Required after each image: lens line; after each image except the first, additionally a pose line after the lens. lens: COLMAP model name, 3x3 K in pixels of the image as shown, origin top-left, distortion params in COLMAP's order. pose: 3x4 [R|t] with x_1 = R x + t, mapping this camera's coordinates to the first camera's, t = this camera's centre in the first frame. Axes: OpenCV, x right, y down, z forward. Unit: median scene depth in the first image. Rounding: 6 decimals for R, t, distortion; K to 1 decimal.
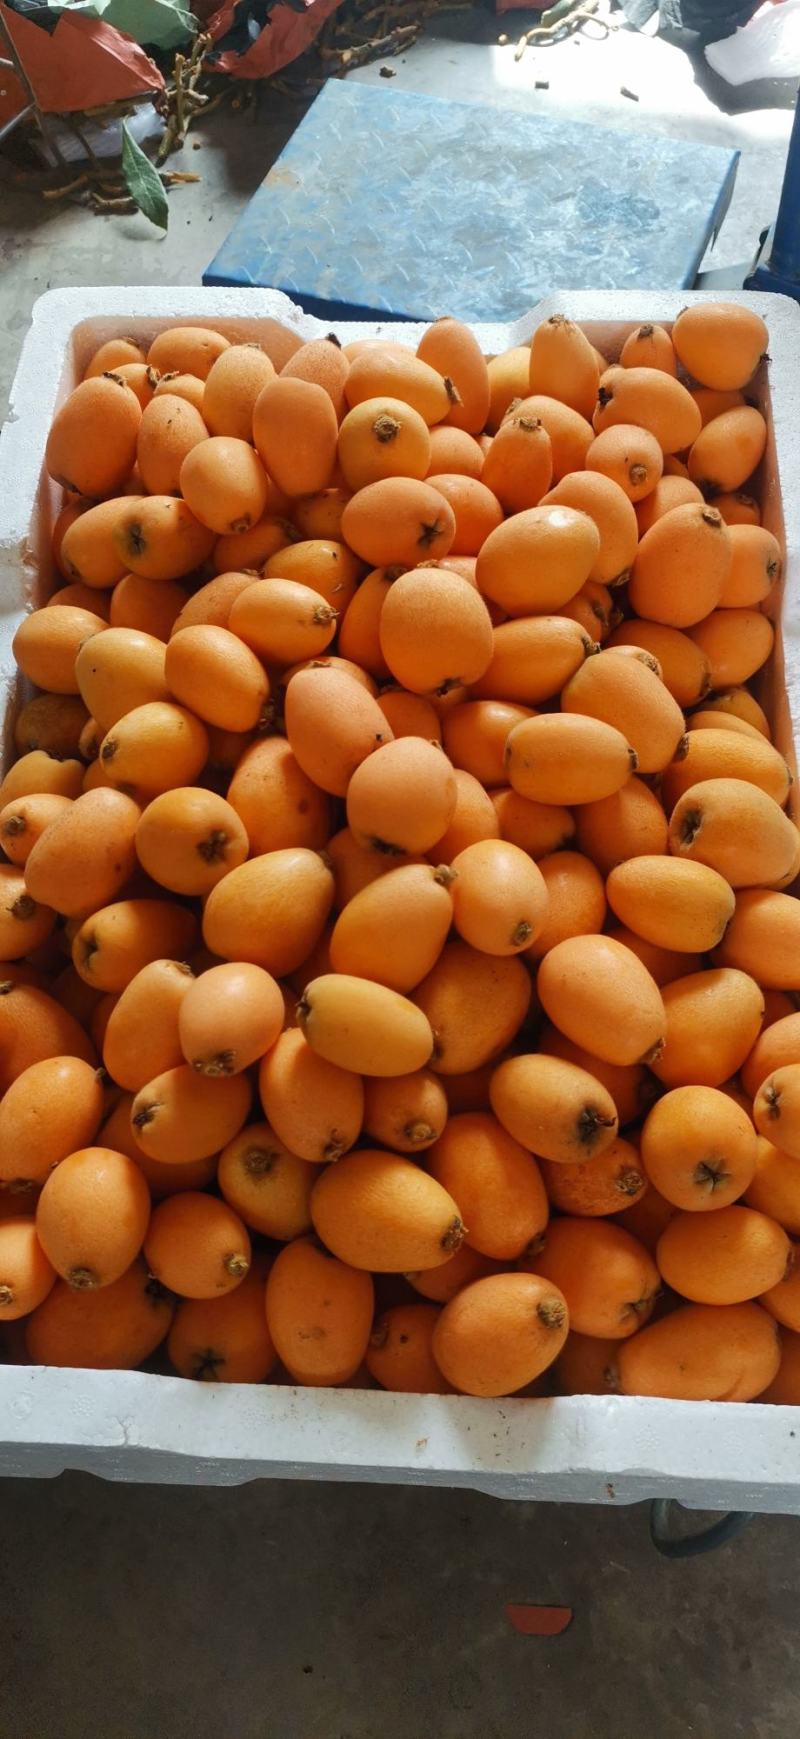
lens RADIAL K [[1335.5, 0, 404.9], [0, 1335.5, 842.6], [0, 0, 1]] dist [0.076857, -0.105807]
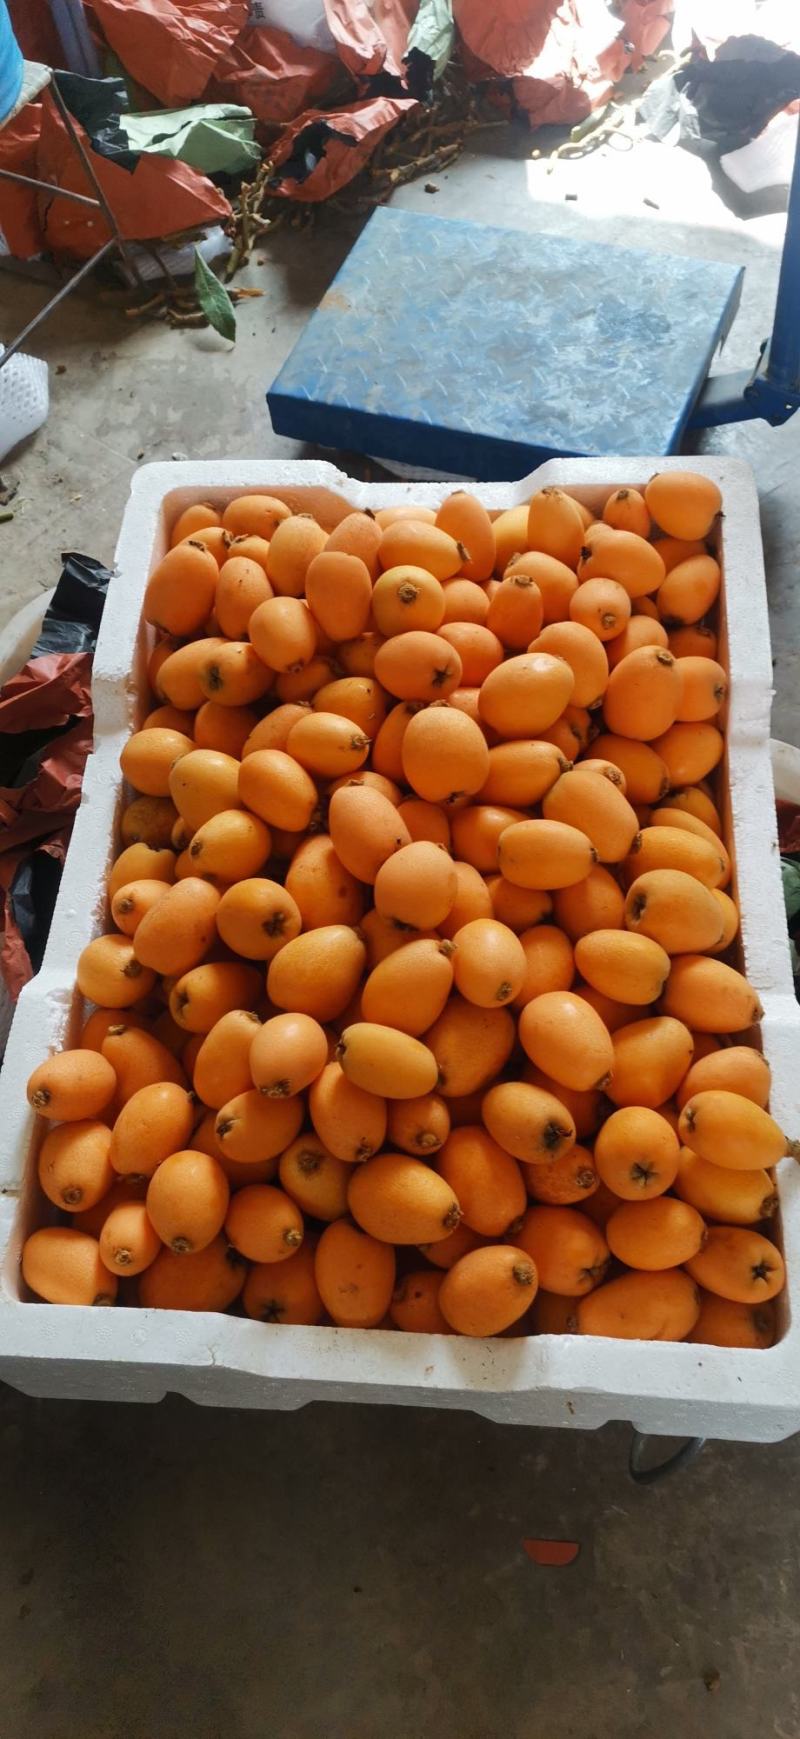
lens RADIAL K [[1321.2, 0, 409.5], [0, 1321.2, 860.8], [0, 0, 1]] dist [0.091289, -0.107138]
pose [[0.998981, -0.004403, -0.044922, 0.045635], [0.004458, 0.999989, 0.001124, -0.056235], [0.044916, -0.001323, 0.998990, -0.281667]]
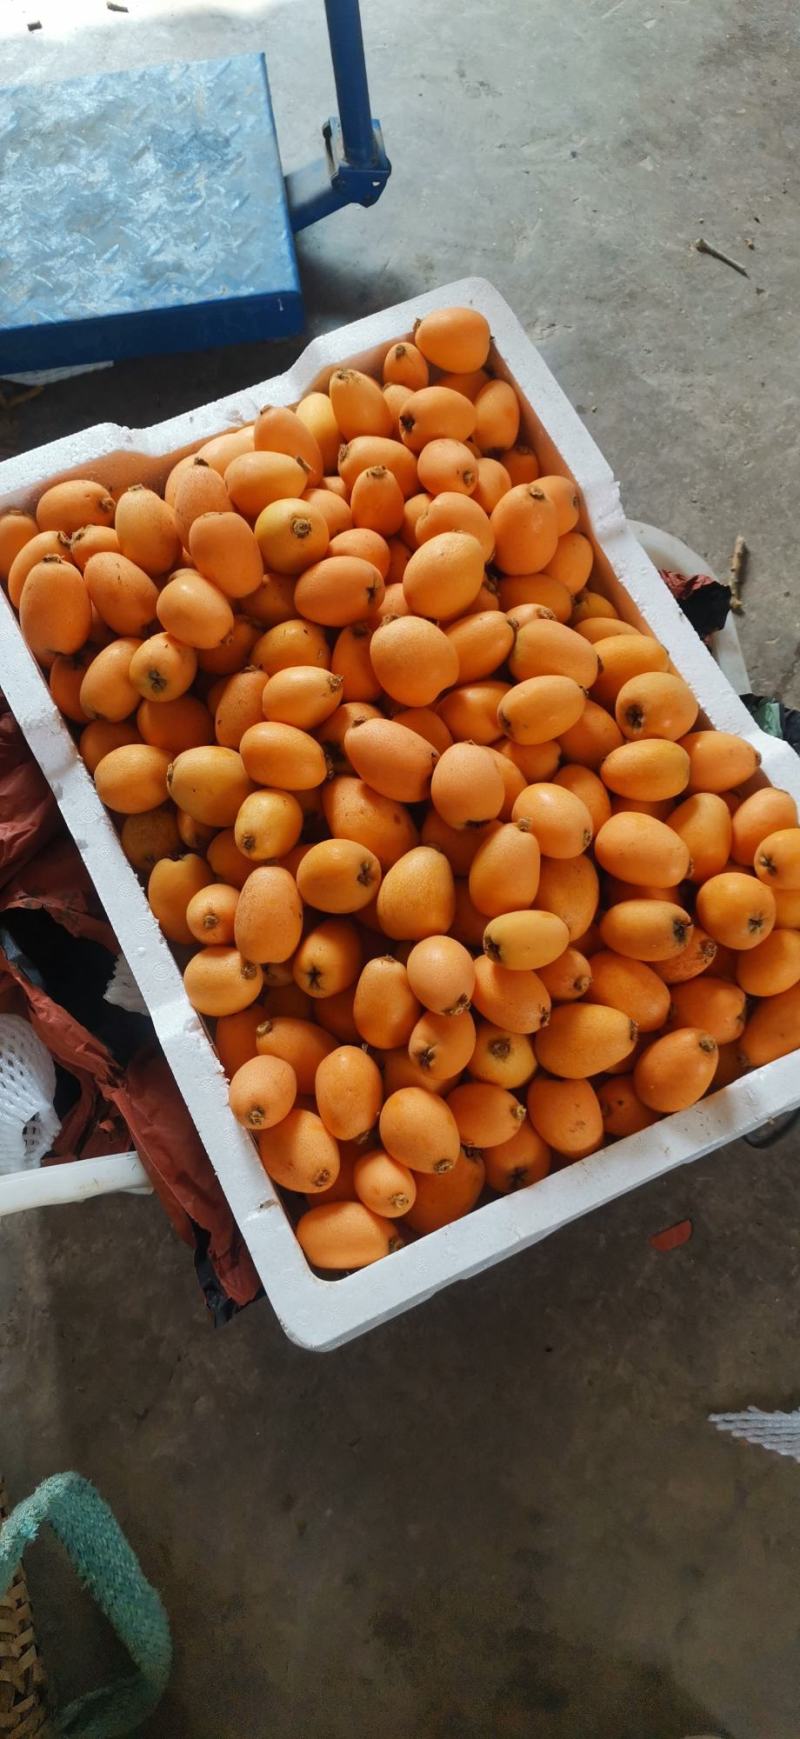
lens RADIAL K [[1335.5, 0, 404.9], [0, 1335.5, 842.6], [0, 0, 1]] dist [0.076857, -0.105807]
pose [[0.878456, -0.440635, 0.184816, -0.324854], [0.405664, 0.892134, 0.198833, -0.269411], [-0.252493, -0.099693, 0.962449, -0.348620]]
